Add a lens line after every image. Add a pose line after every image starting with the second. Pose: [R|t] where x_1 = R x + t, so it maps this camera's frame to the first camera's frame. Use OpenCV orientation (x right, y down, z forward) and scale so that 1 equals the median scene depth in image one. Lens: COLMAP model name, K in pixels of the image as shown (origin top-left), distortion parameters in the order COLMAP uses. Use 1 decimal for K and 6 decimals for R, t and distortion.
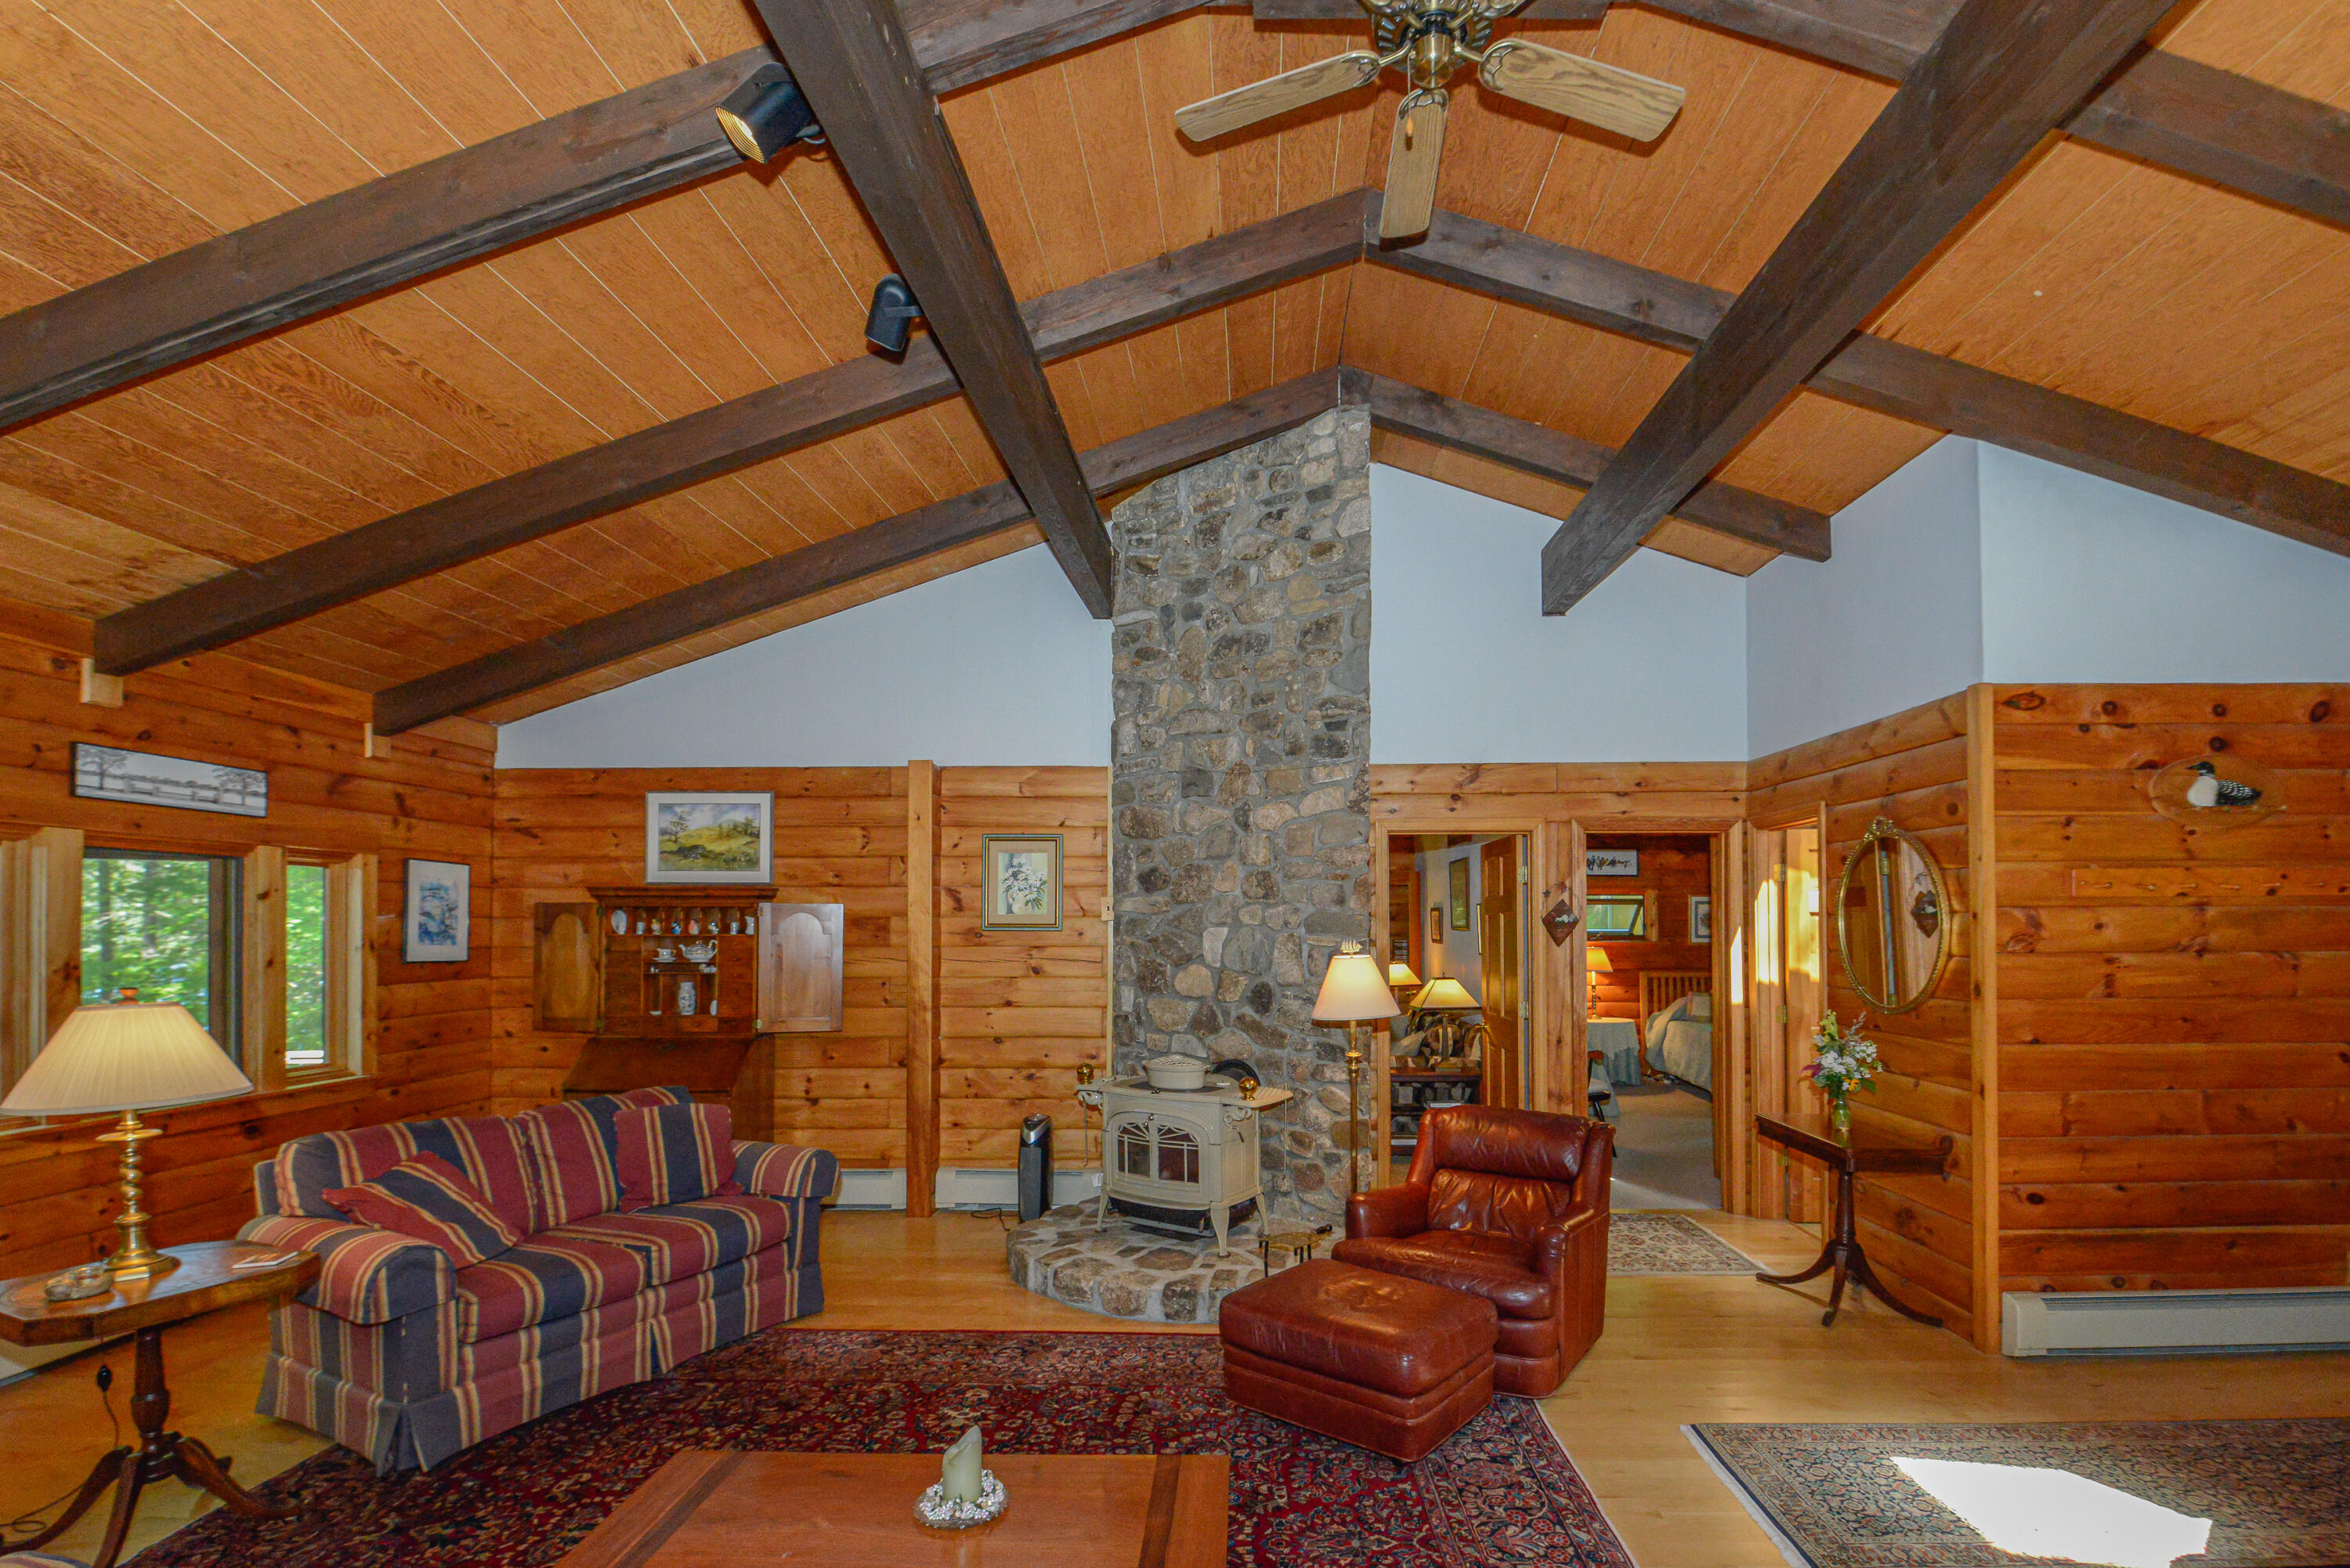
lens RADIAL K [[1050.9, 0, 1220.6], [0, 1050.9, 910.5], [0, 0, 1]] dist [-0.000122, -0.006783]
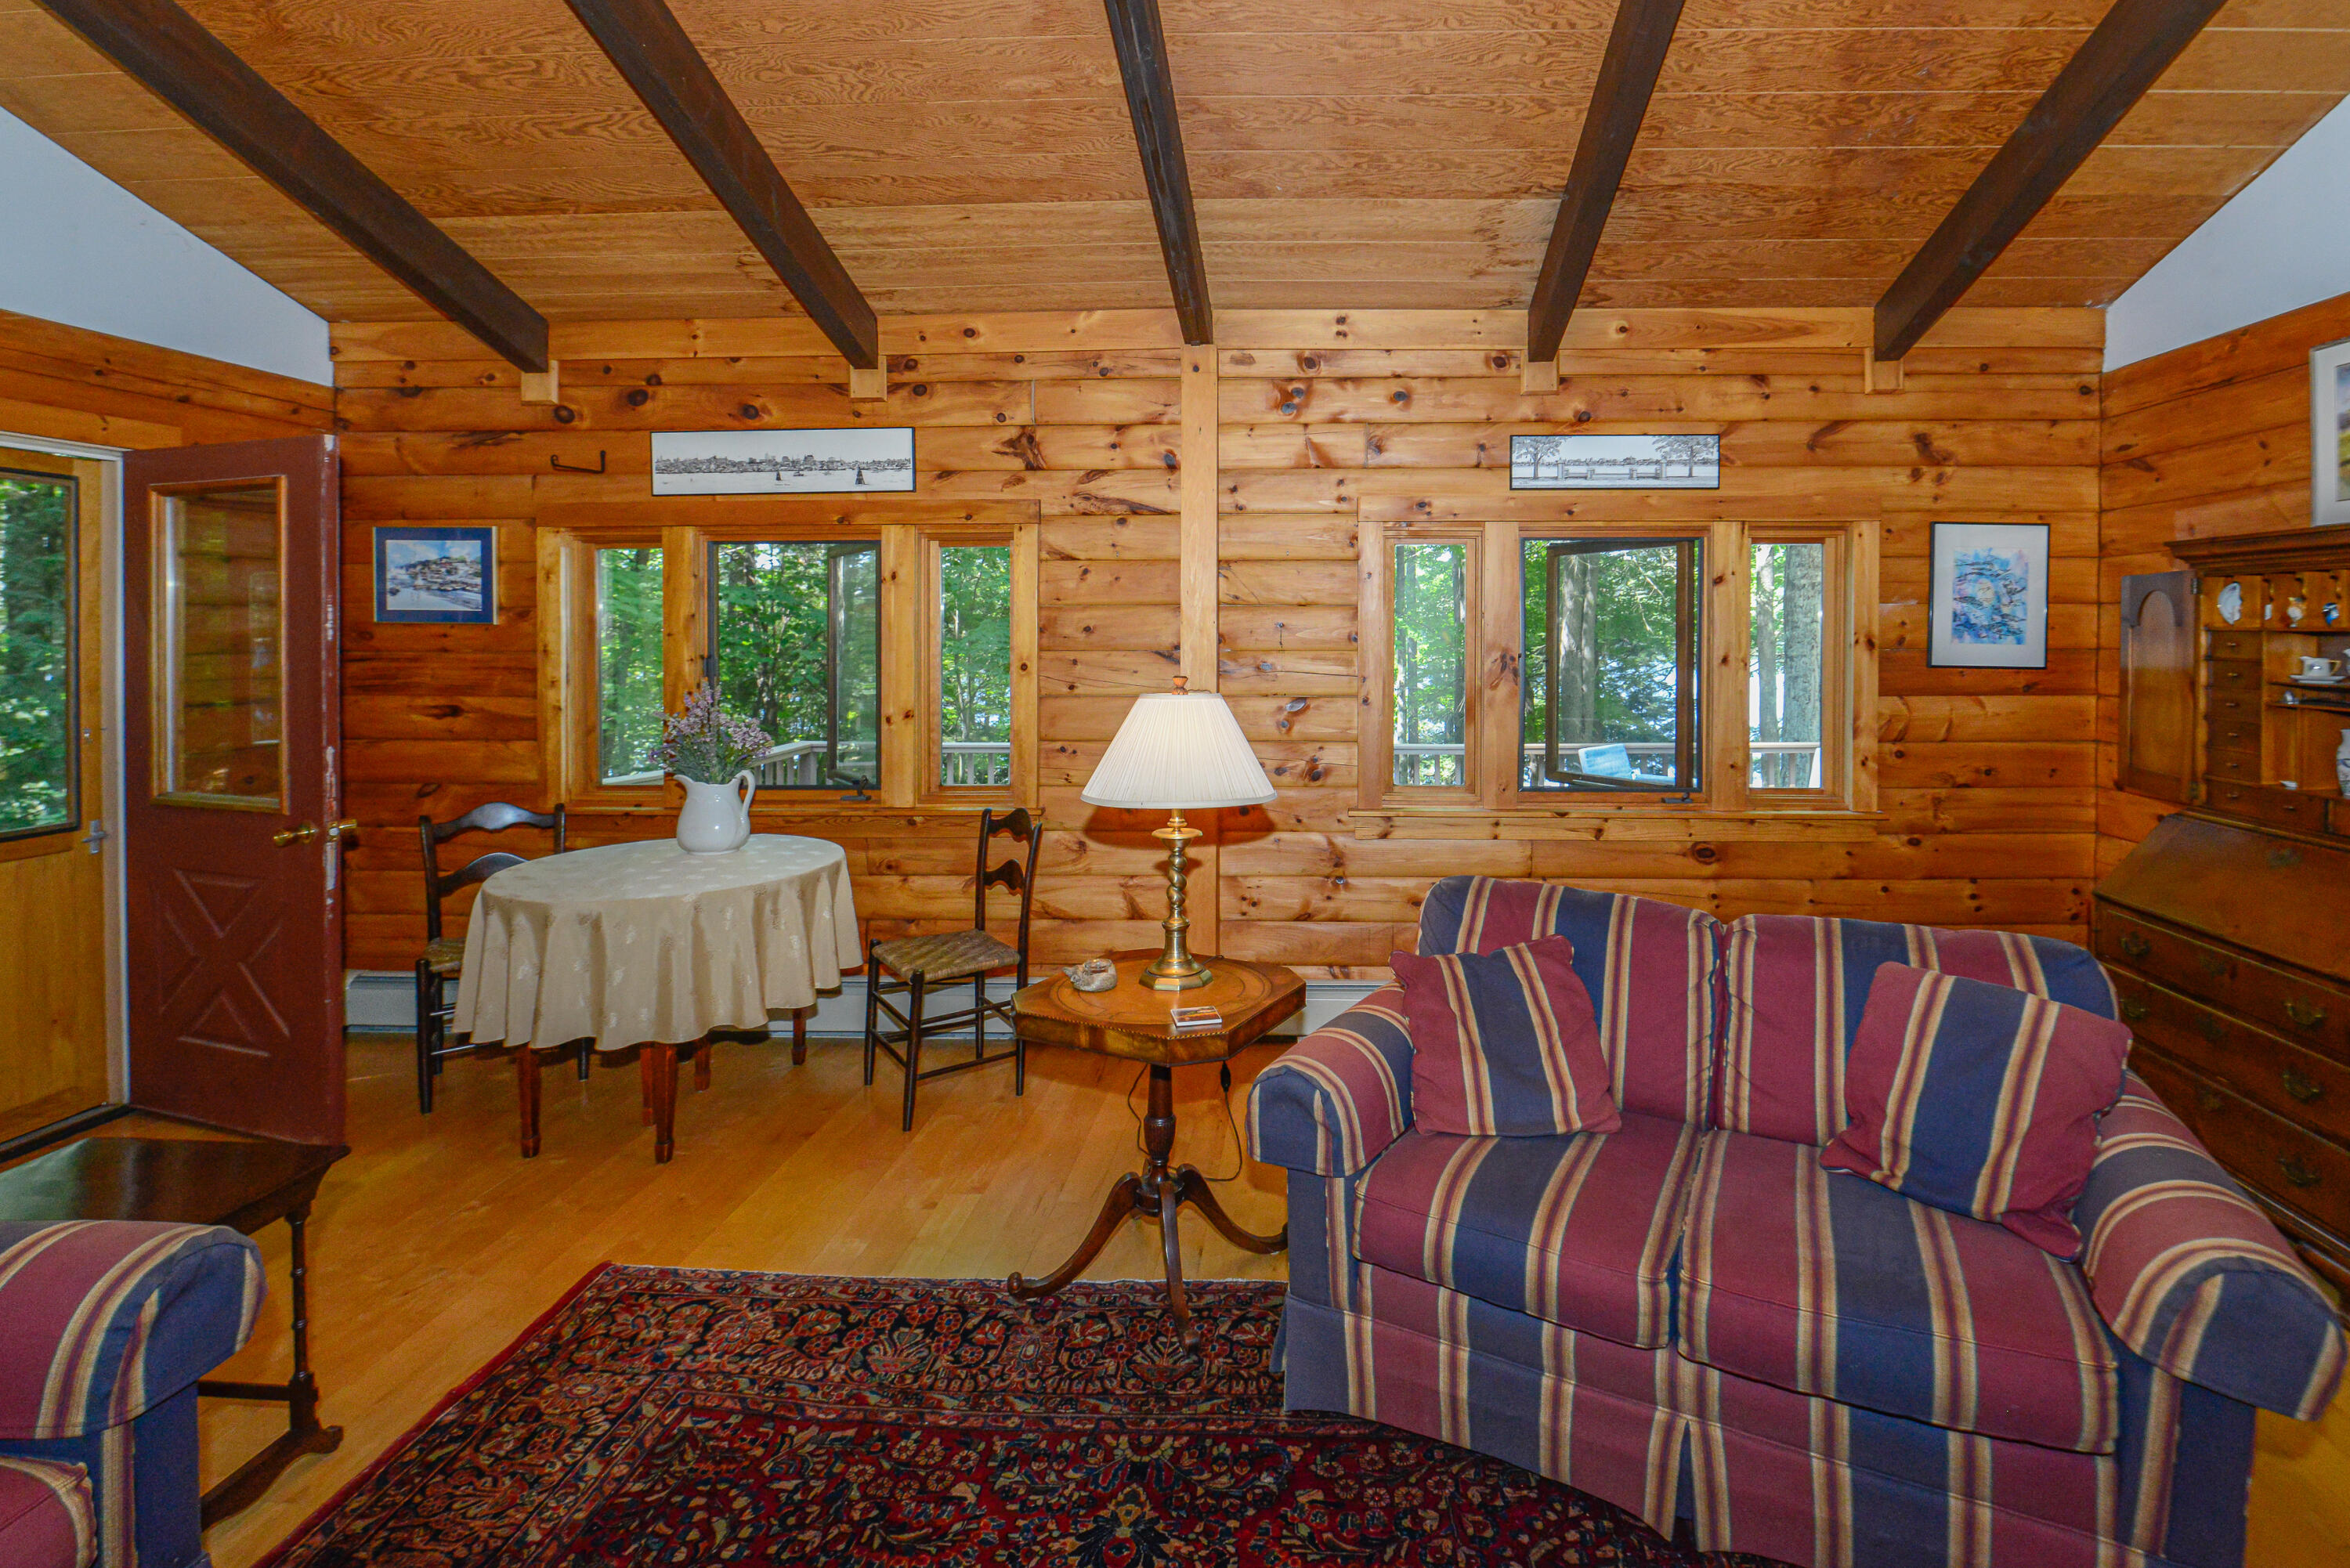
lens RADIAL K [[1074.1, 0, 1294.3], [0, 1074.1, 639.6], [0, 0, 1]] dist [-0.000281, -0.015908]
pose [[0.007440, 0.008396, -0.999937, -0.040340], [0.016554, 0.999827, 0.008518, 0.017882], [0.999835, -0.016616, 0.007300, 0.568907]]
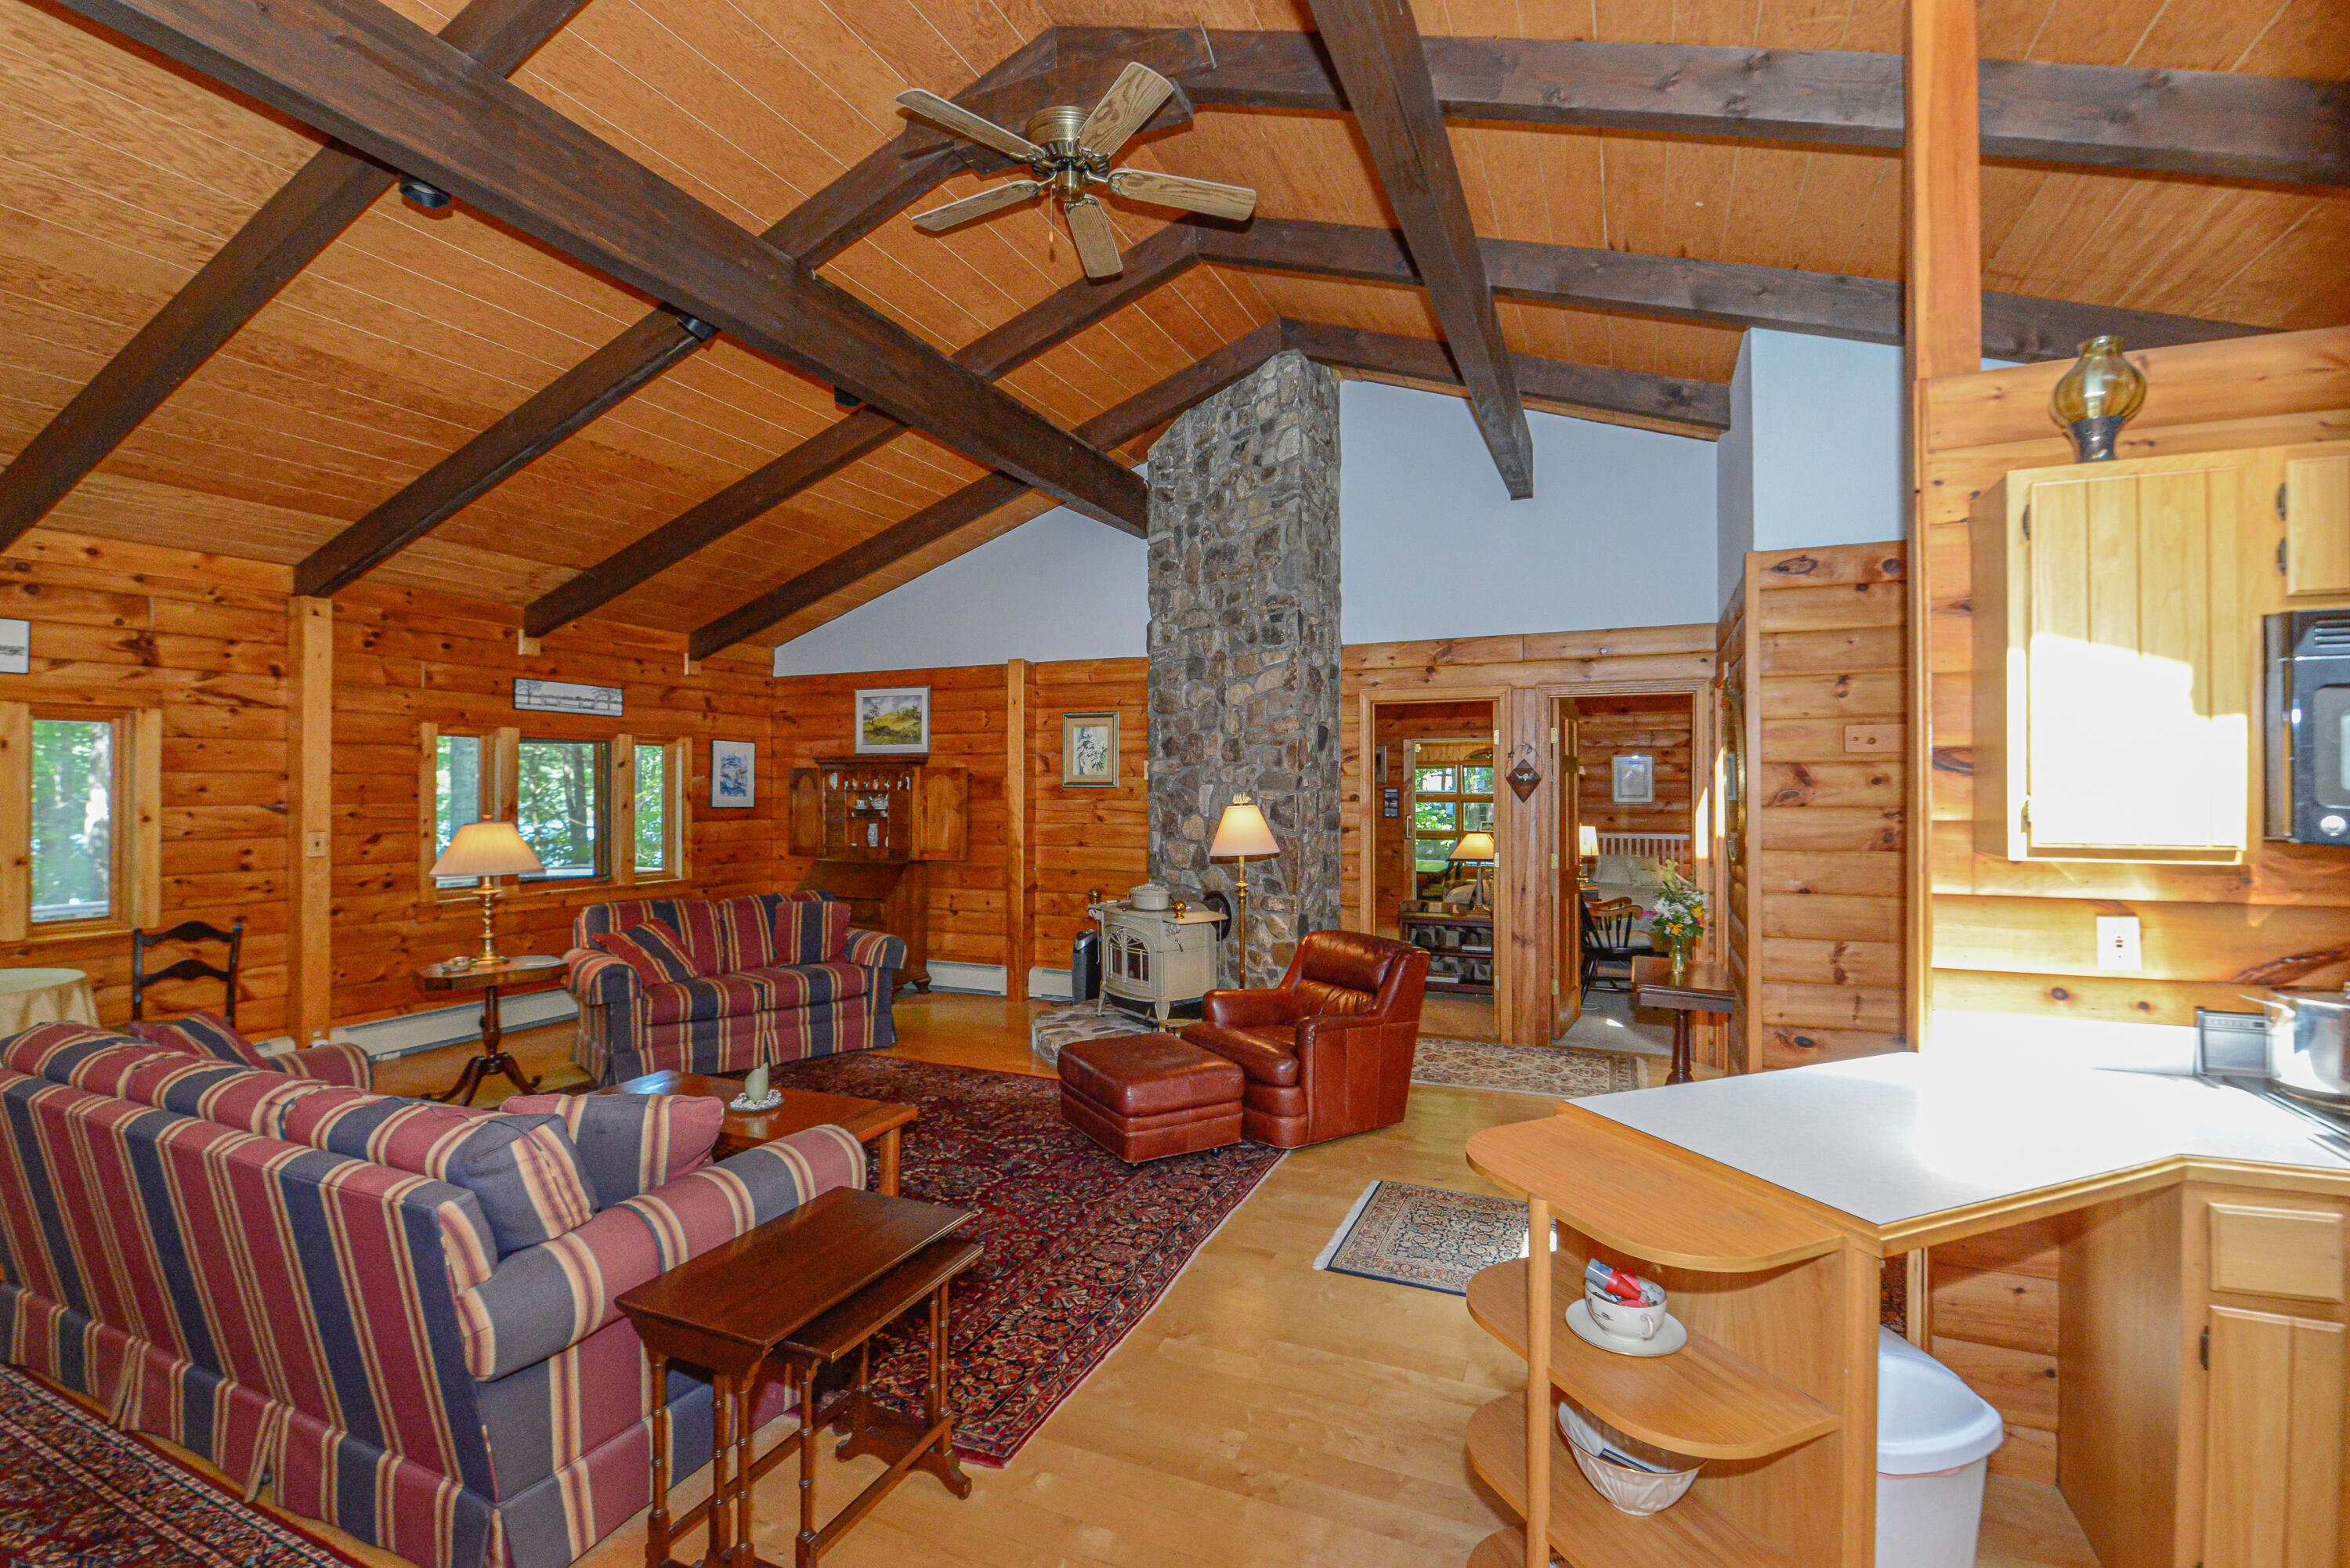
lens RADIAL K [[1017.2, 0, 1175.0], [0, 1017.2, 784.0], [0, 0, 1]] dist [0.000832, 0.000021]
pose [[0.926857, -0.000233, -0.375413, 0.420744], [0.004236, 0.999943, 0.009839, 0.003659], [0.375389, -0.010710, 0.926805, -0.128400]]
